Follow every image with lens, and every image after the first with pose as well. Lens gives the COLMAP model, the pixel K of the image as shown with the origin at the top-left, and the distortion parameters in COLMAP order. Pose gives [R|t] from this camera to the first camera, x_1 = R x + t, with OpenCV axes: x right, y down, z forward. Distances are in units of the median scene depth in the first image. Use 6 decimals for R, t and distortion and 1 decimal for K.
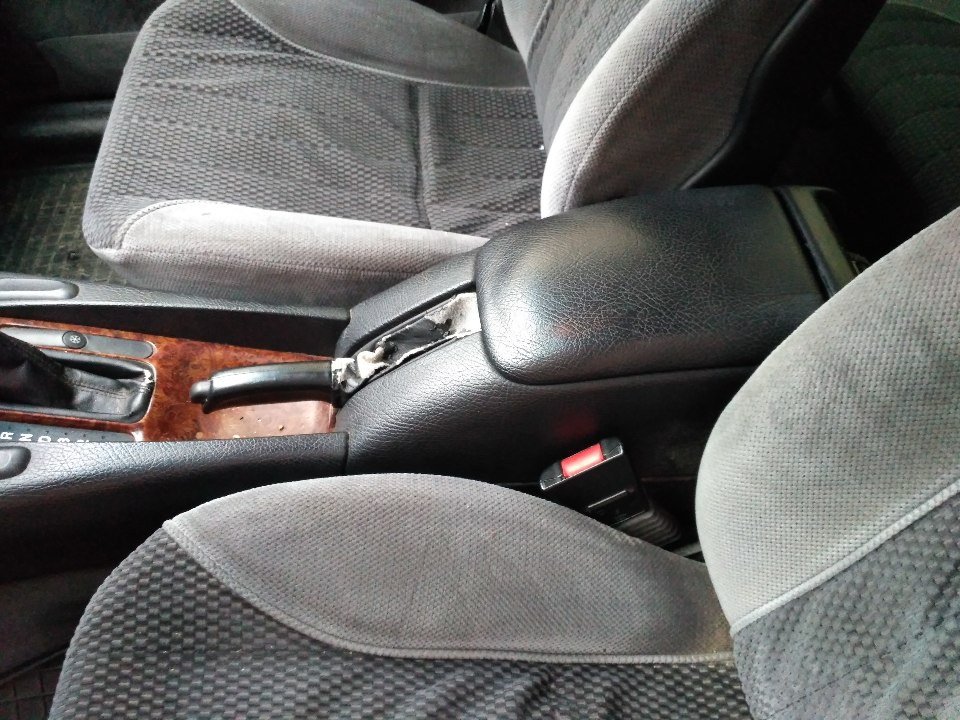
lens RADIAL K [[859.7, 0, 477.0], [0, 859.7, 359.7], [0, 0, 1]] dist [0.105540, -0.209970]
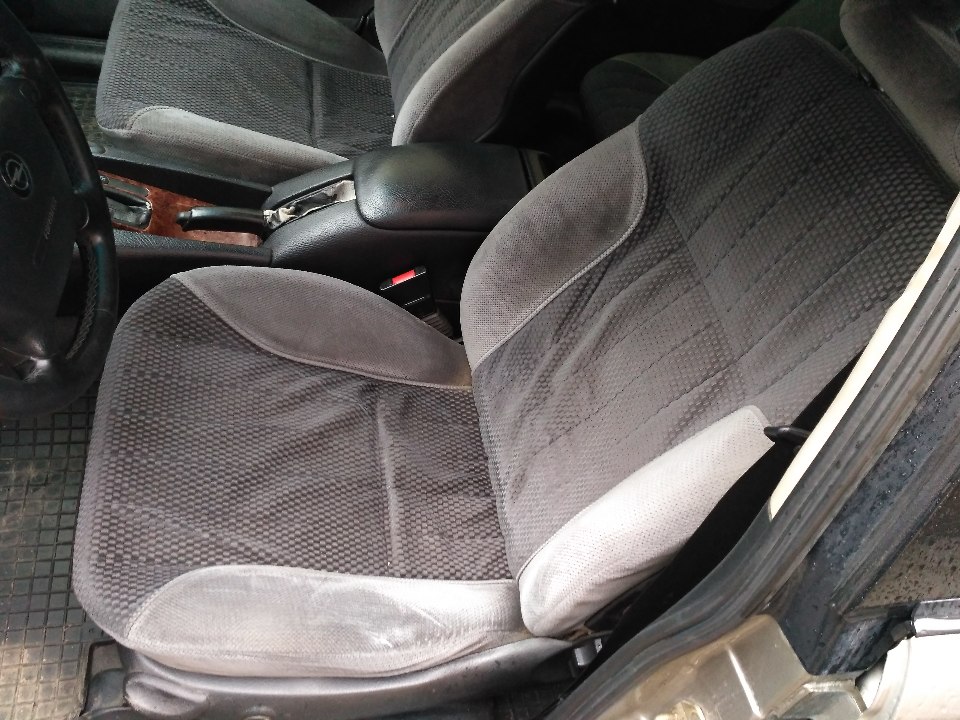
lens RADIAL K [[859.7, 0, 480.9], [0, 859.7, 364.7], [0, 0, 1]] dist [0.105540, -0.209970]
pose [[0.972727, 0.093706, 0.212182, -0.086599], [-0.092980, 0.995578, -0.013419, 0.297194], [-0.212501, -0.006676, 0.977138, -0.800820]]
